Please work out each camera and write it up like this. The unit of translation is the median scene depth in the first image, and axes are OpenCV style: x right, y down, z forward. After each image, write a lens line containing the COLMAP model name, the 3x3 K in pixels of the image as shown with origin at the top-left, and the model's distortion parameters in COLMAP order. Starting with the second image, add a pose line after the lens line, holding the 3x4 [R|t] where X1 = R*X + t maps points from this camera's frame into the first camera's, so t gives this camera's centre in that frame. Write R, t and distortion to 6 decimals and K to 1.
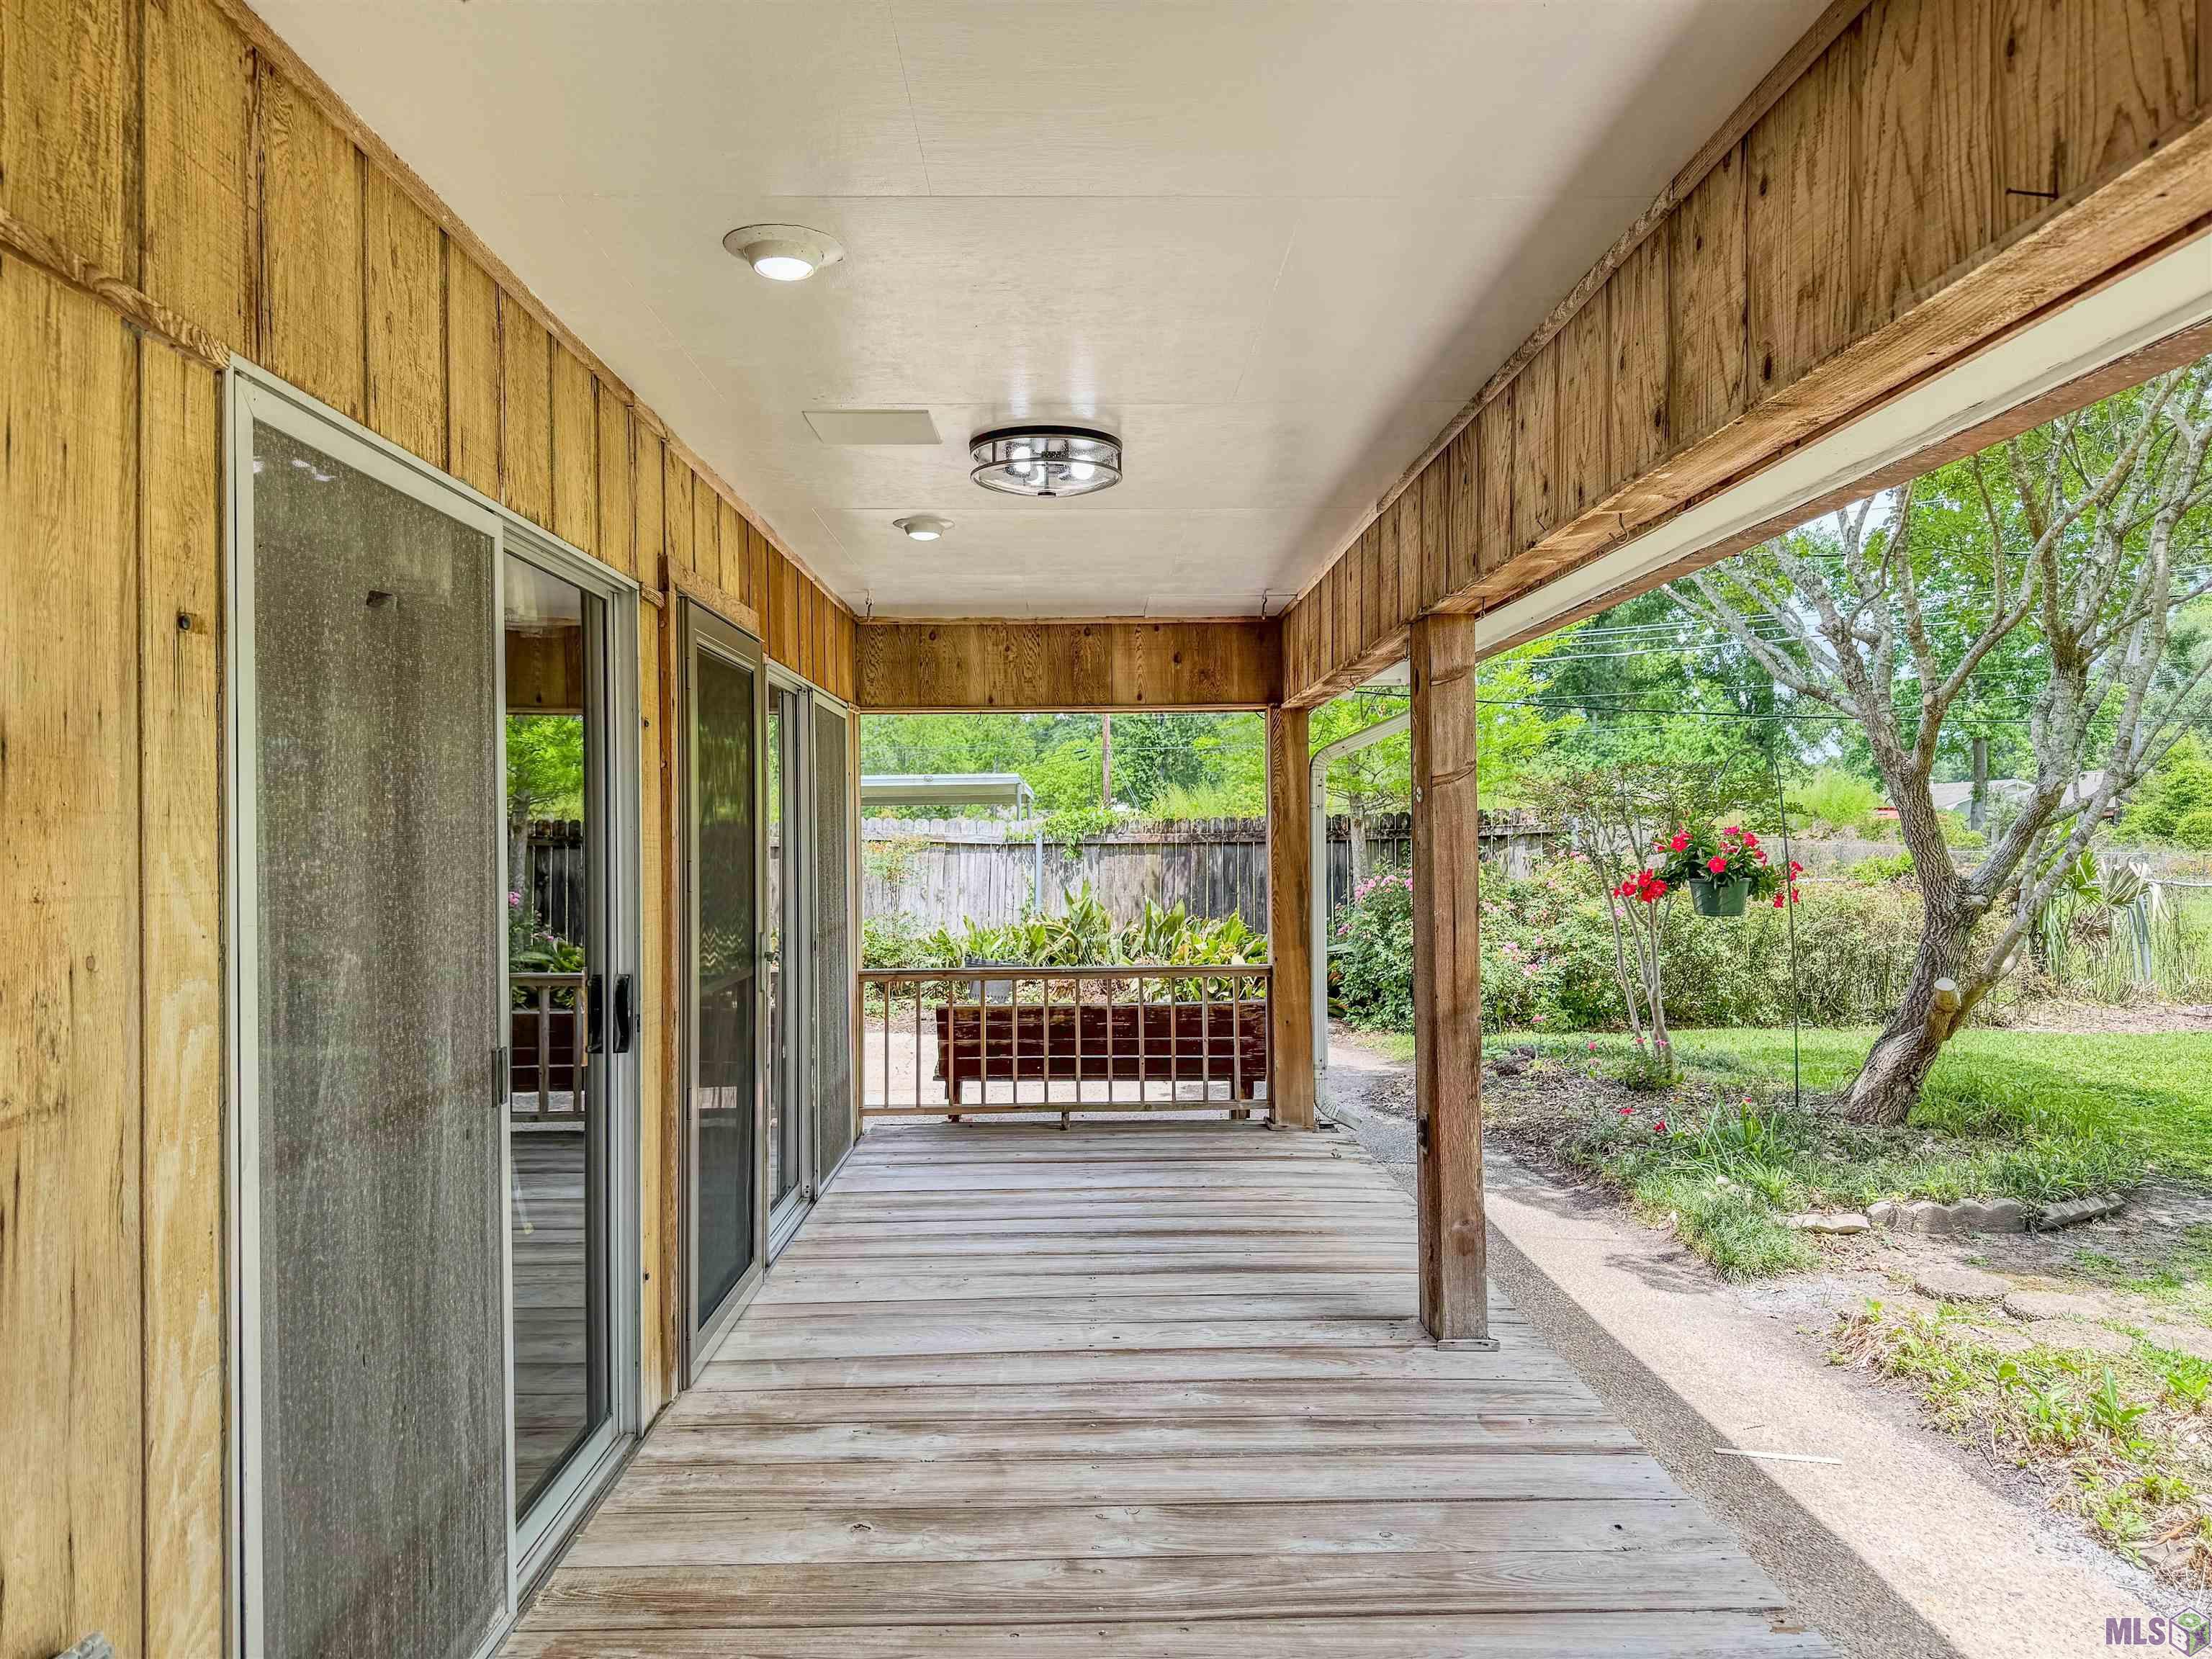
lens RADIAL K [[1555.6, 0, 1111.3], [0, 1555.6, 814.4], [0, 0, 1]] dist [0.064525, -0.024143]
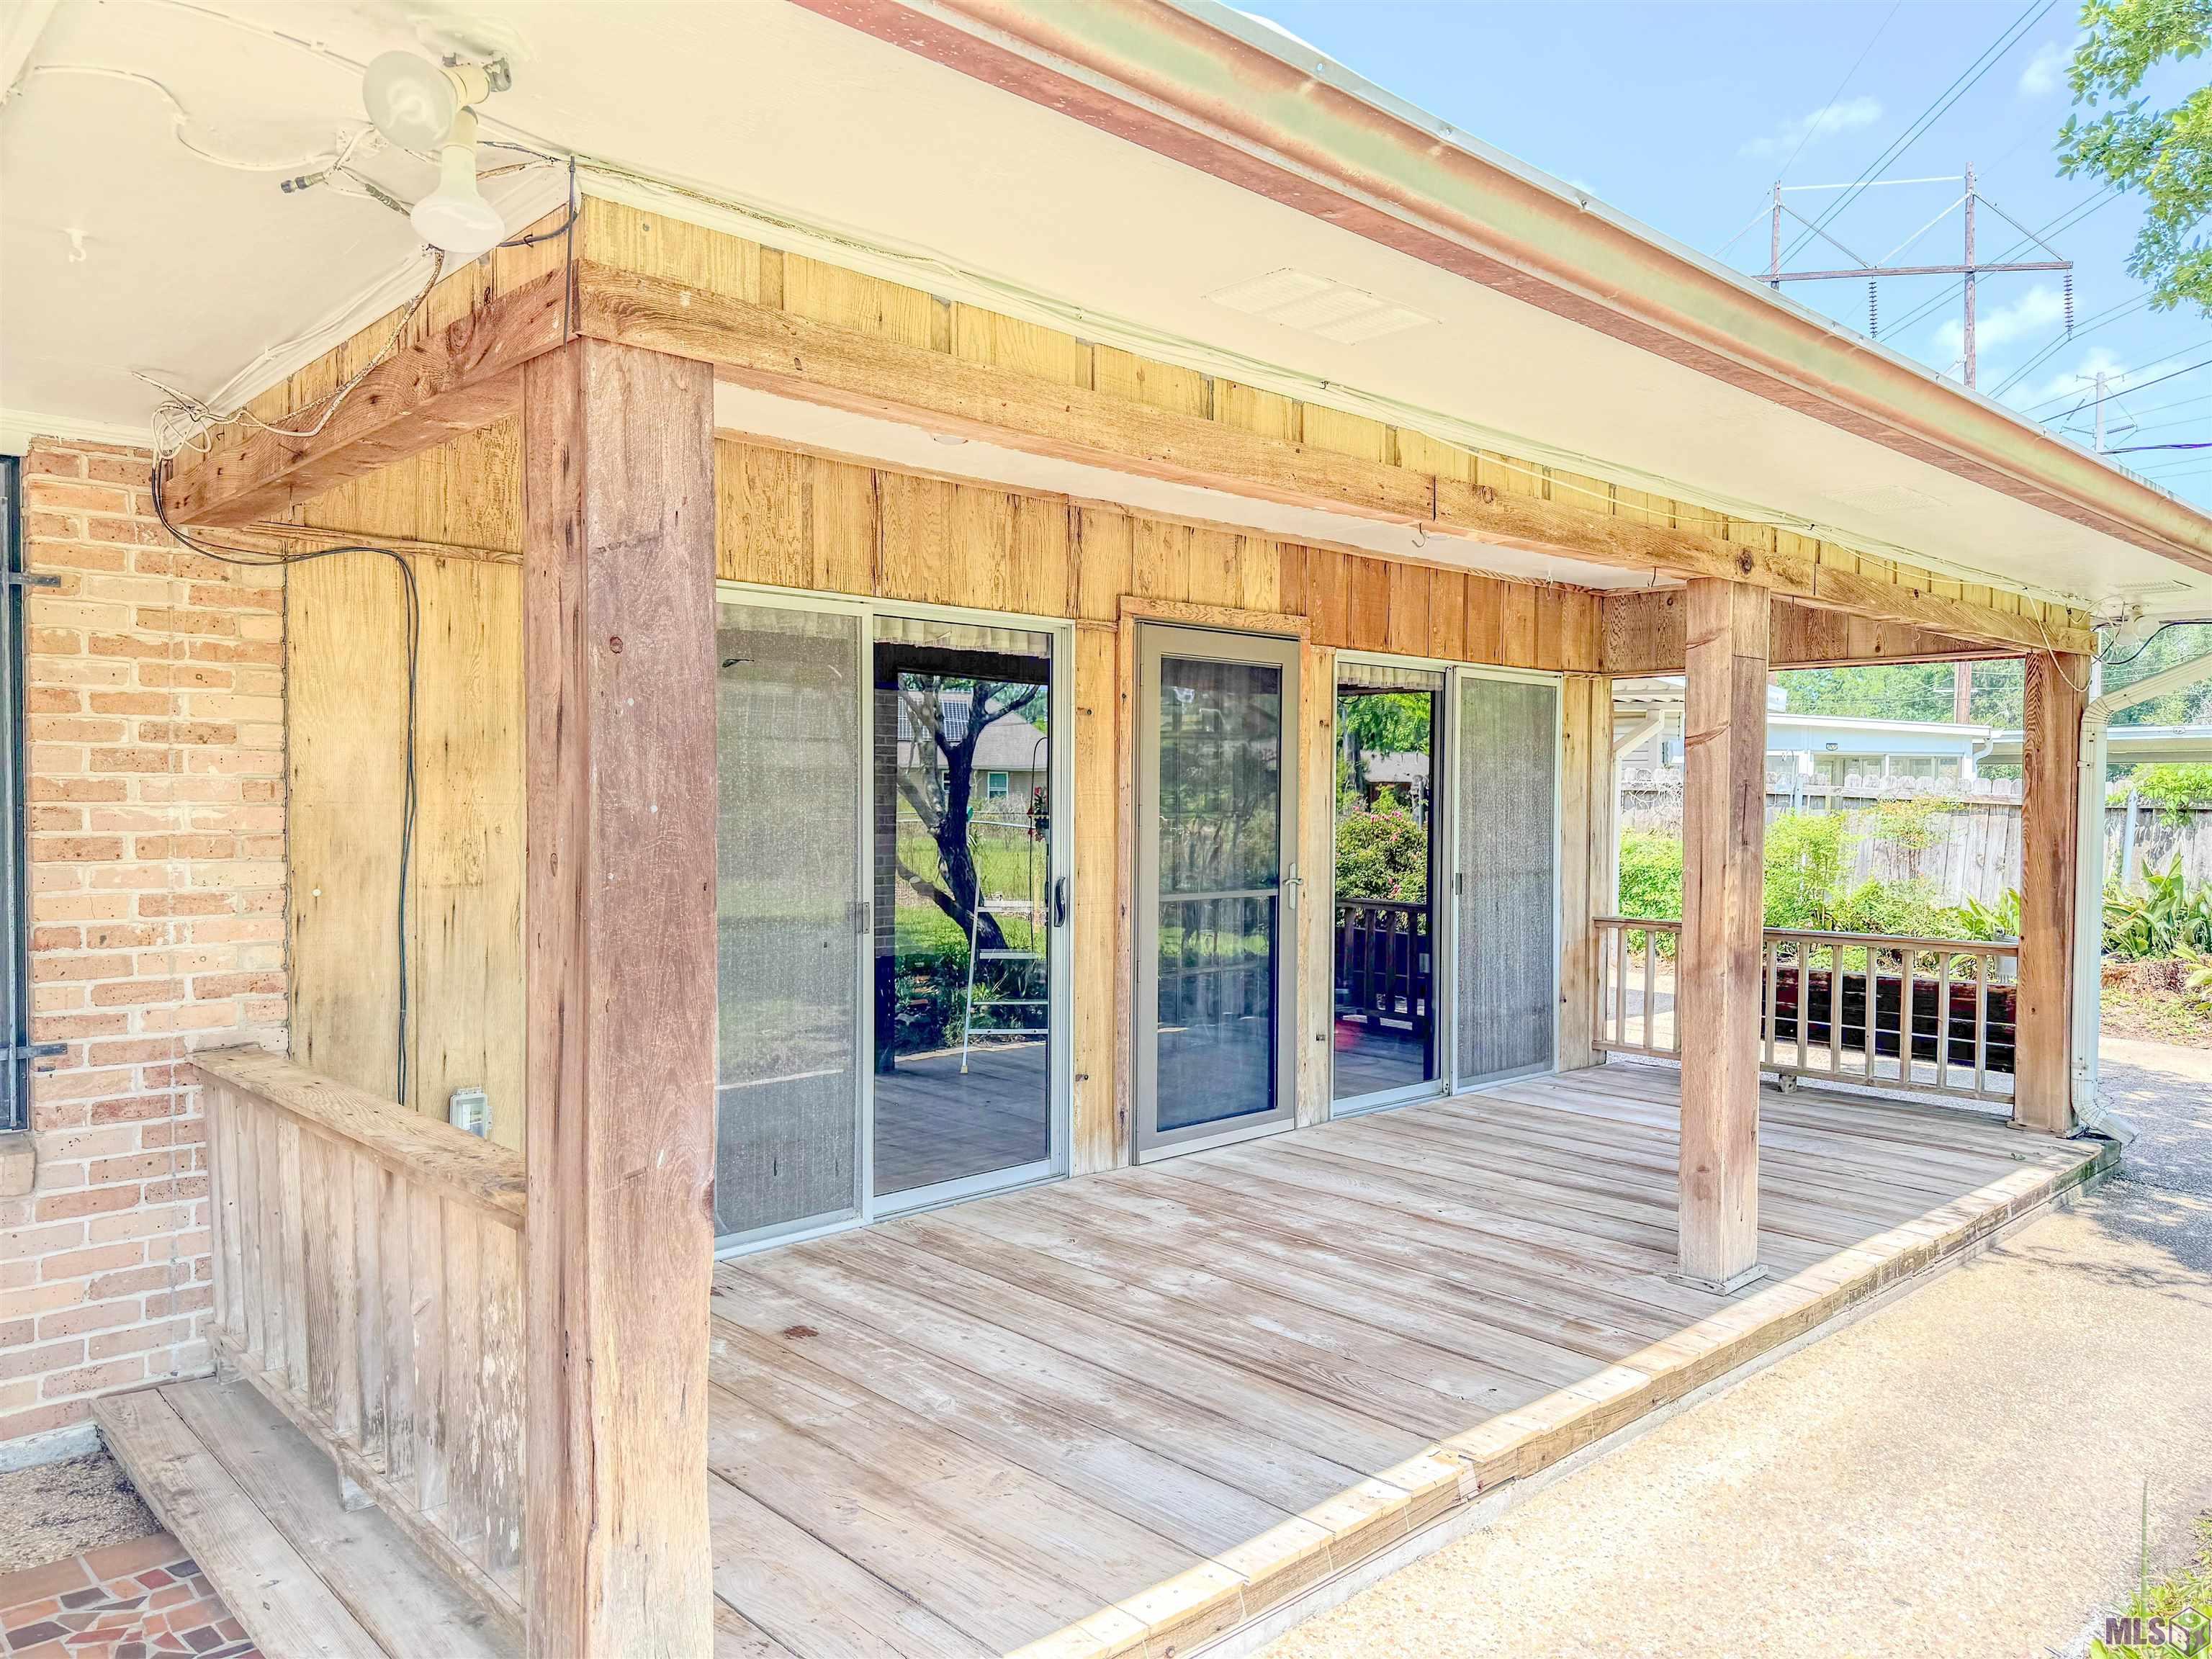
lens RADIAL K [[1555.6, 0, 1132.2], [0, 1555.6, 832.6], [0, 0, 1]] dist [0.064525, -0.024143]
pose [[0.660823, 0.027745, -0.750029, 0.843010], [-0.001503, 0.999363, 0.035644, 0.002319], [0.750541, -0.022427, 0.660444, 0.043390]]
